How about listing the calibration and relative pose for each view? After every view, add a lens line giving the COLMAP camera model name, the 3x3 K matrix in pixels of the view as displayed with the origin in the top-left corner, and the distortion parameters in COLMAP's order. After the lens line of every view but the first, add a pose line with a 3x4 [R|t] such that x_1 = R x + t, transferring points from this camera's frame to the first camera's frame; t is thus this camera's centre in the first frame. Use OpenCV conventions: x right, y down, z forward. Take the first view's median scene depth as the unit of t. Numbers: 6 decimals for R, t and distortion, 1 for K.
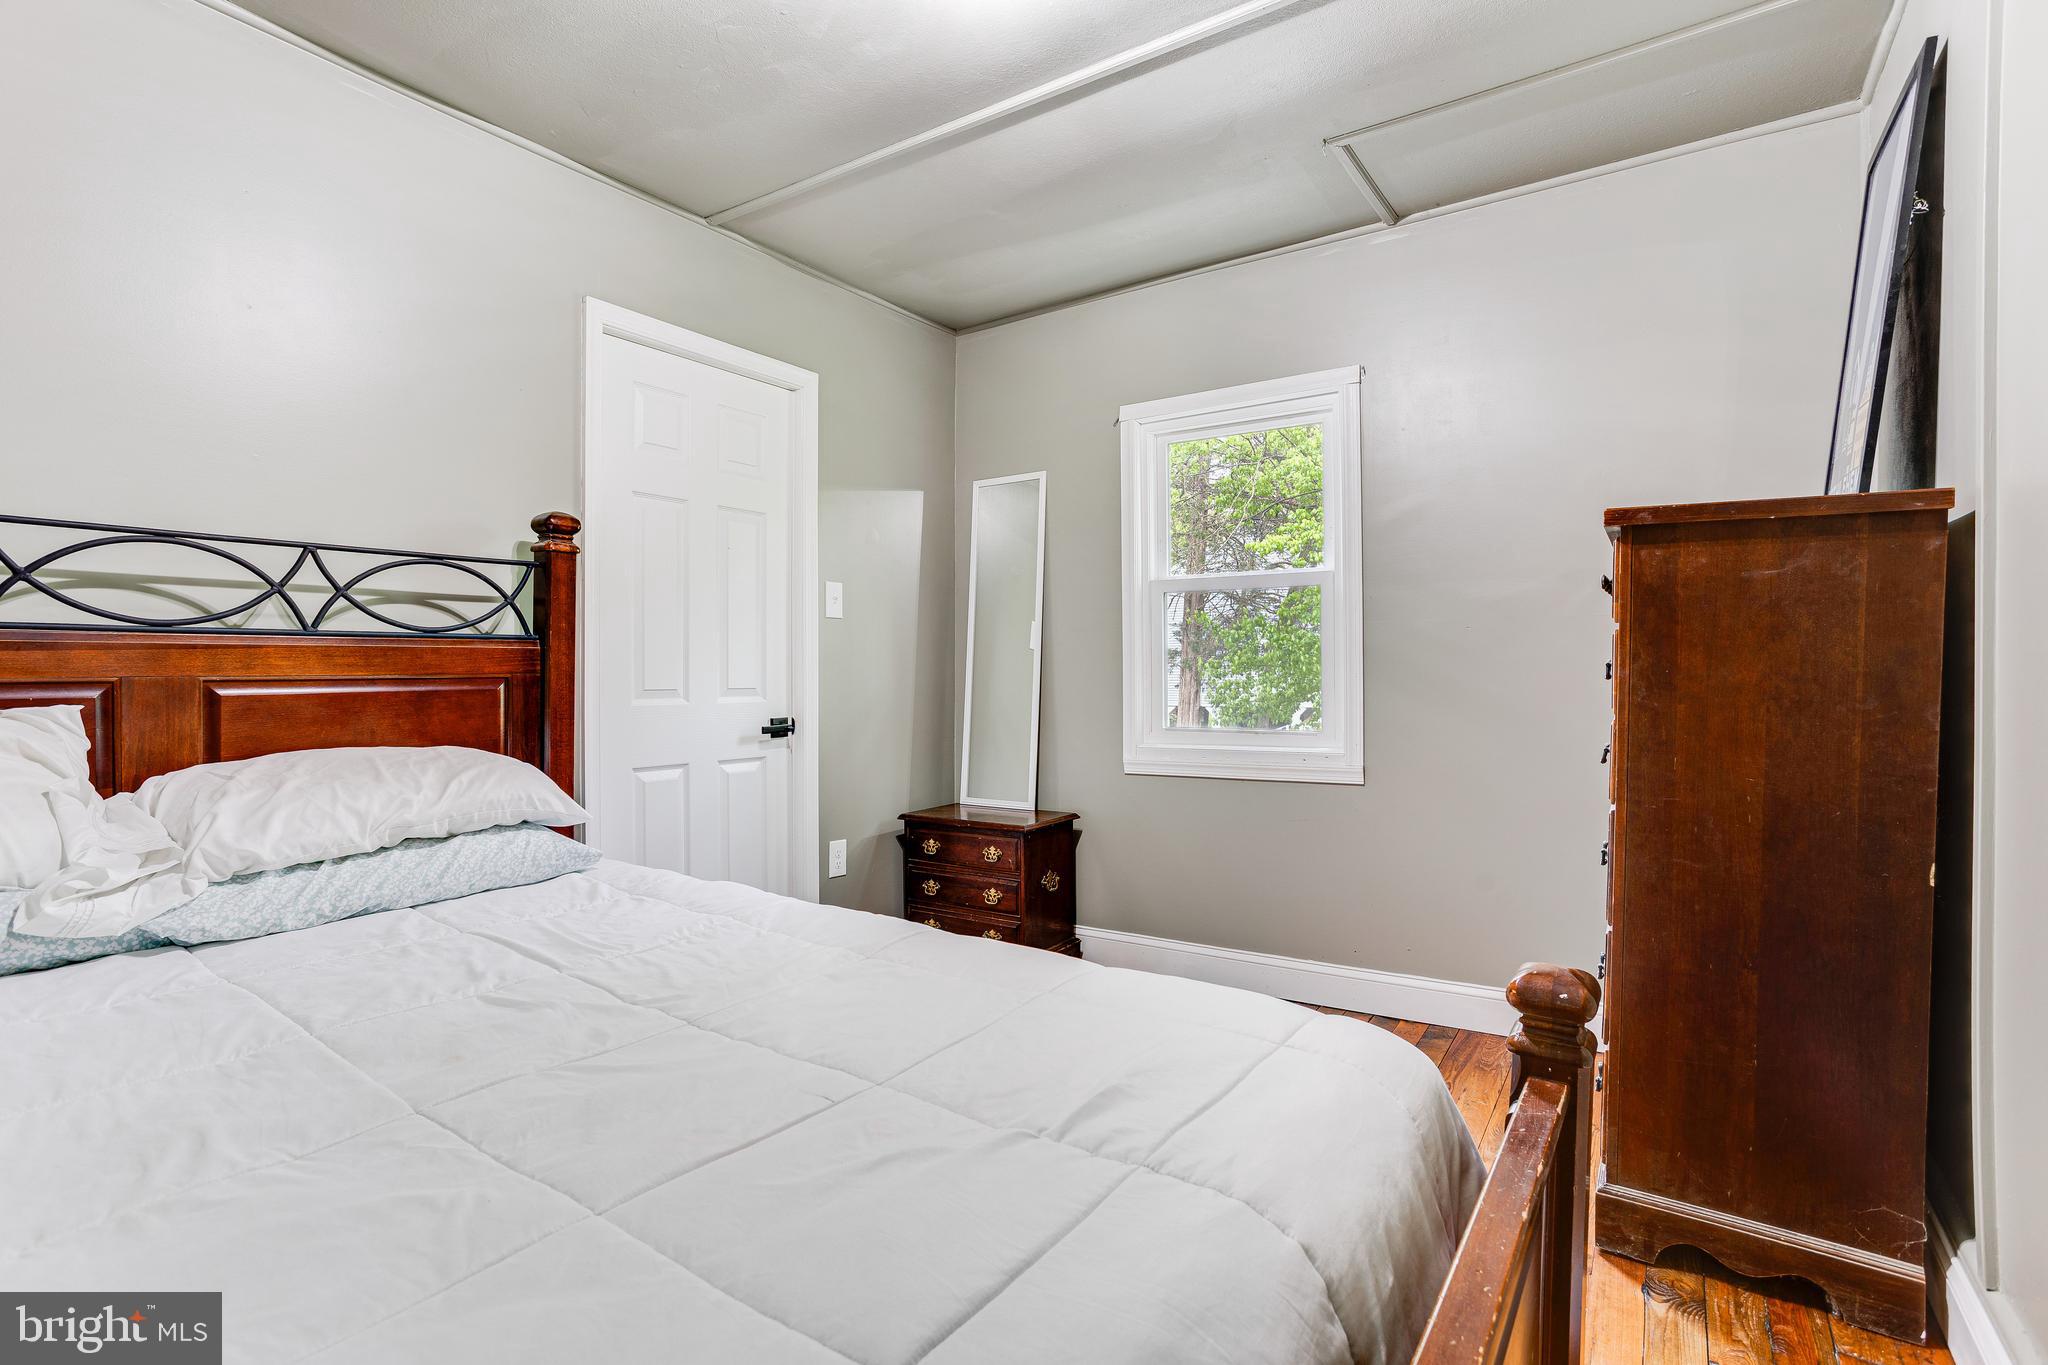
lens RADIAL K [[977.7, 0, 1015.0], [0, 977.7, 687.7], [0, 0, 1]] dist [-0.039915, 0.023685]
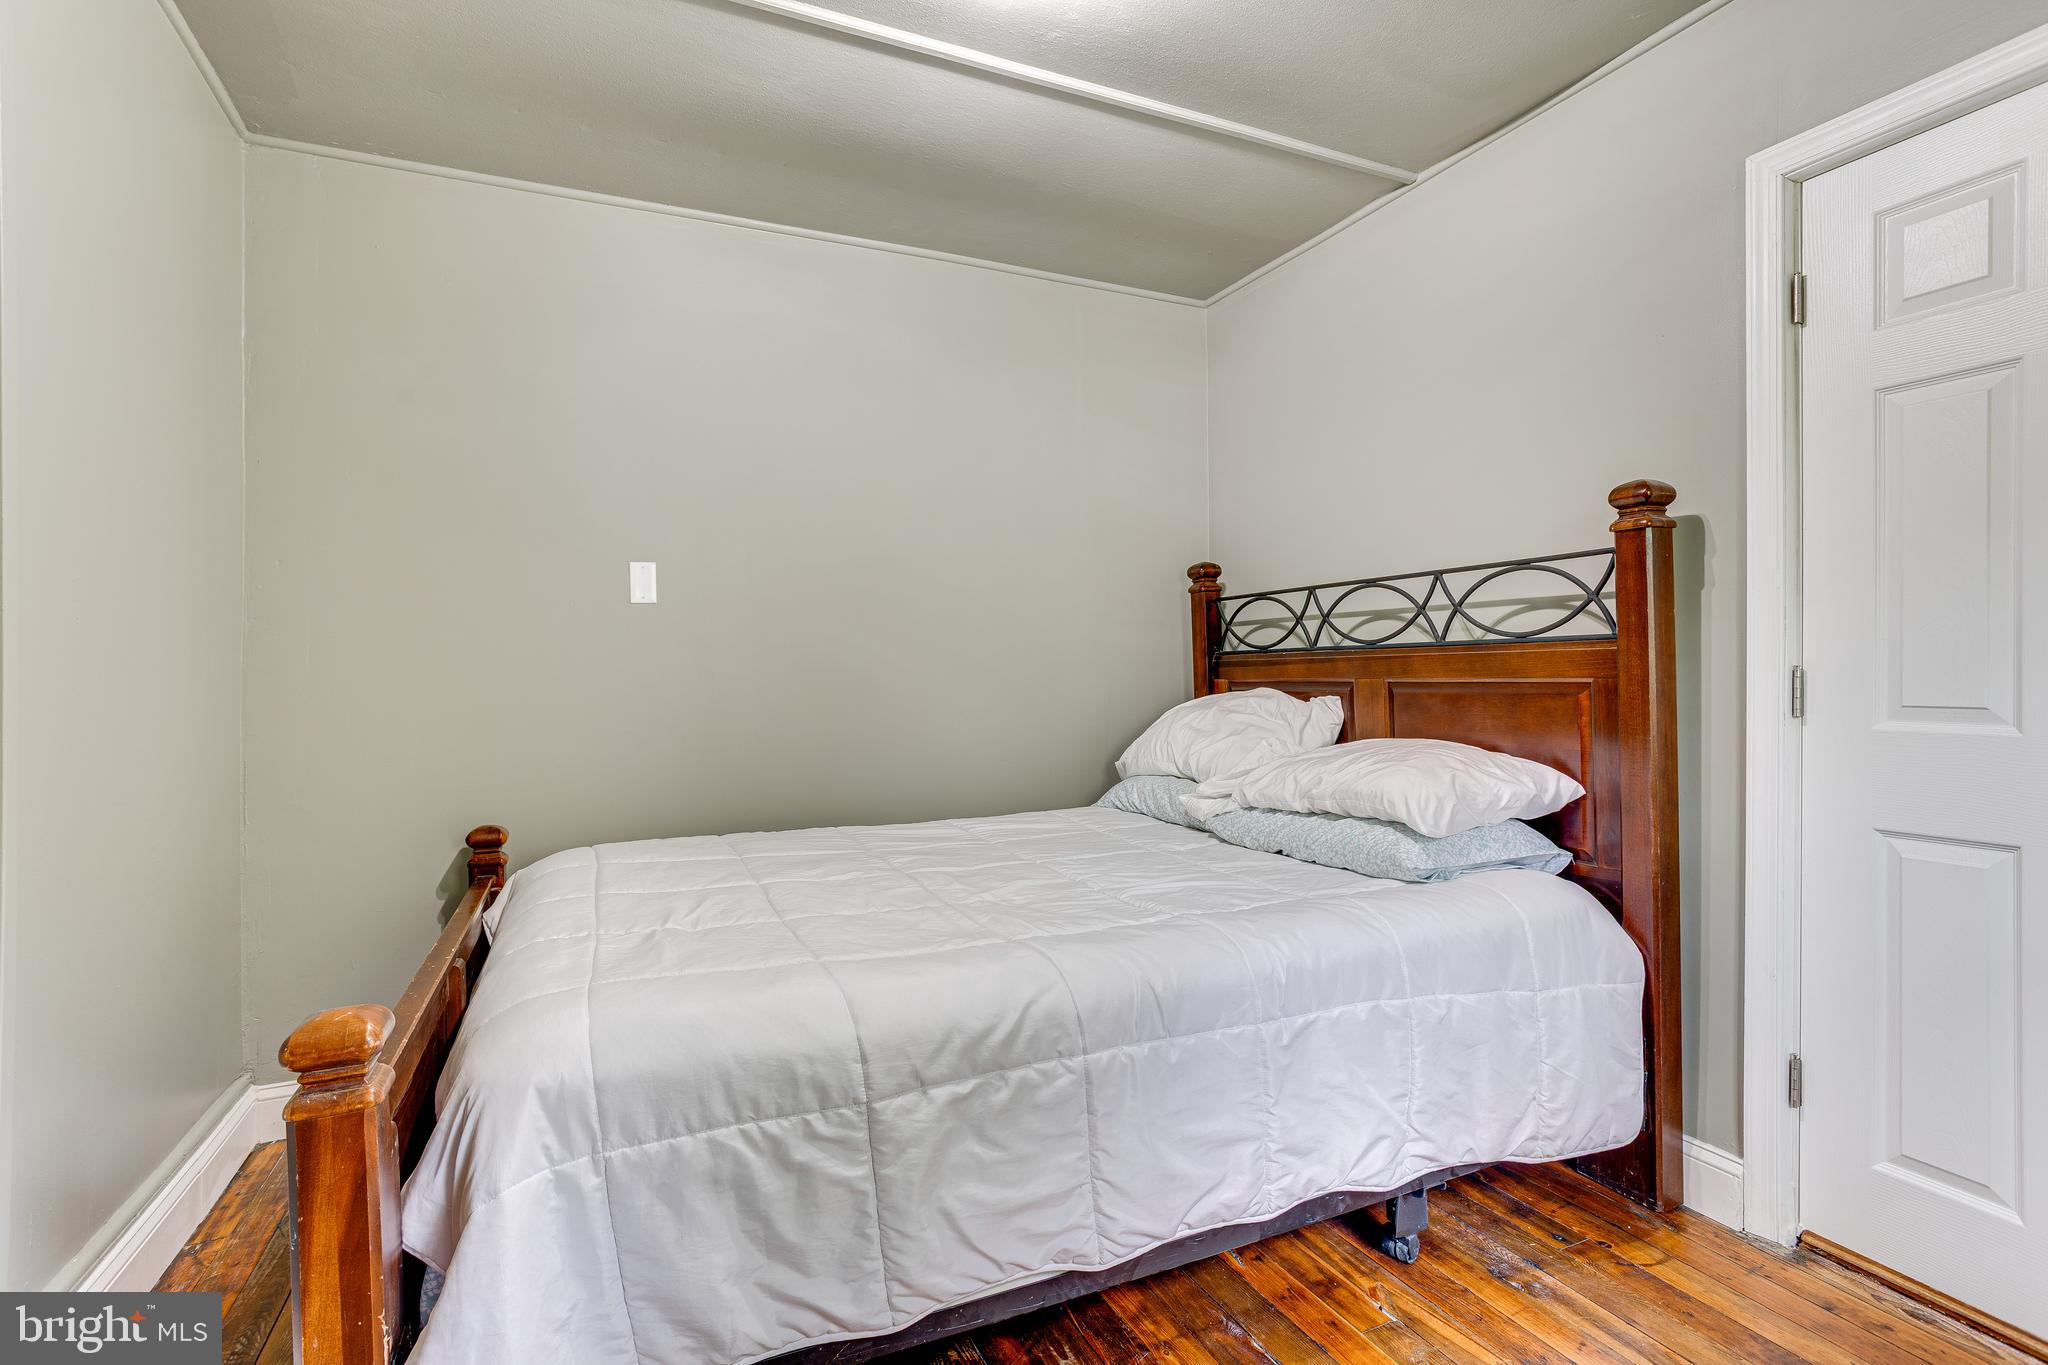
lens RADIAL K [[977.7, 0, 1019.8], [0, 977.7, 671.0], [0, 0, 1]] dist [-0.039915, 0.023685]
pose [[-0.531290, 0.016959, -0.847020, 0.588233], [0.003555, 0.999835, 0.017789, -0.044798], [0.847182, 0.006439, -0.531263, 1.176221]]
